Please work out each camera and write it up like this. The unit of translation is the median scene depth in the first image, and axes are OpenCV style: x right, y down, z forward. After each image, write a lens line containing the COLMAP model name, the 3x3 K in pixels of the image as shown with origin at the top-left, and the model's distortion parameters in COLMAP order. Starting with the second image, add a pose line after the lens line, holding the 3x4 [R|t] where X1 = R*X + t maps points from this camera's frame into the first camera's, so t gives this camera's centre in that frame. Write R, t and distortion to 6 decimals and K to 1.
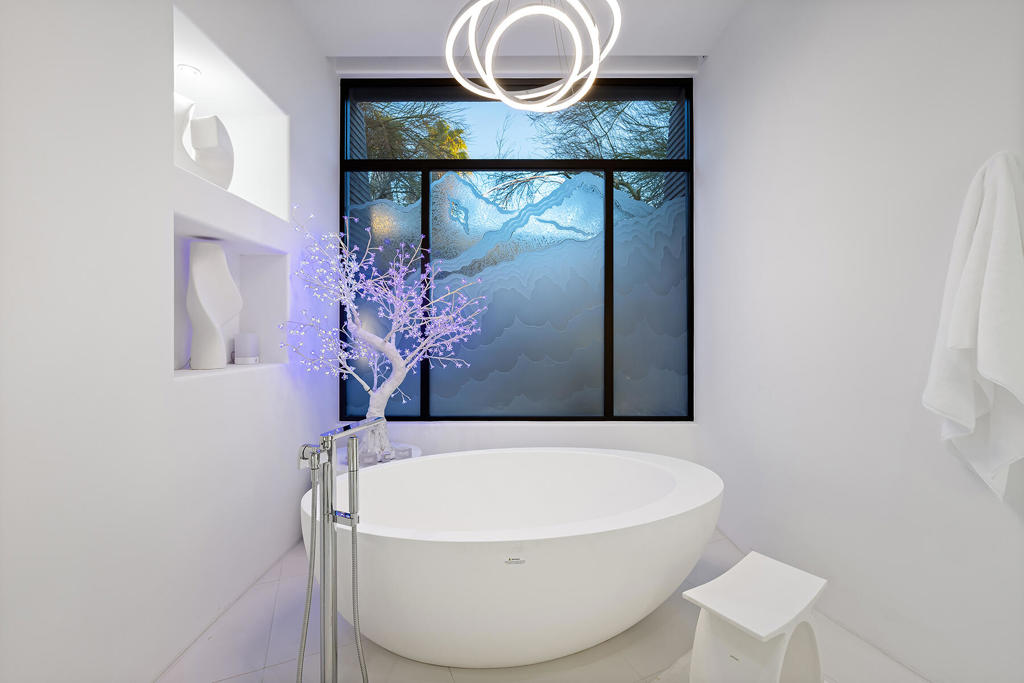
lens RADIAL K [[441.5, 0, 512.0], [0, 441.5, 341.5], [0, 0, 1]] dist [-0.000167, -0.000071]
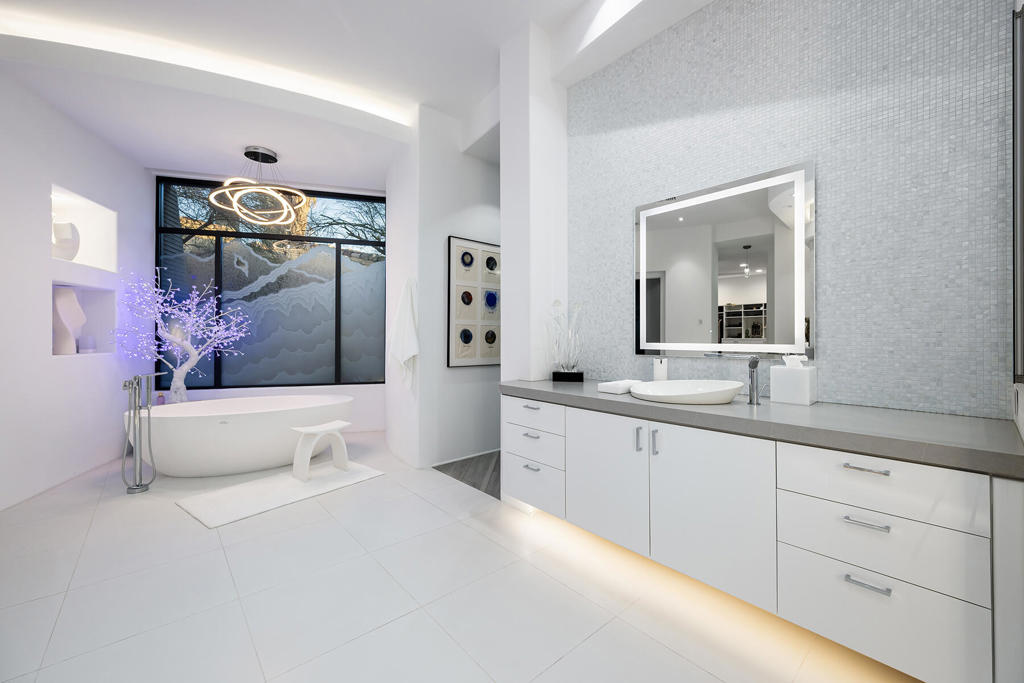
lens RADIAL K [[418.8, 0, 512.0], [0, 418.8, 341.5], [0, 0, 1]] dist [0.000382, 0.000091]
pose [[0.957552, 0.001479, 0.288258, 0.471317], [-0.002223, 0.999995, 0.002254, -0.002329], [-0.288253, -0.002799, 0.957550, -0.950121]]
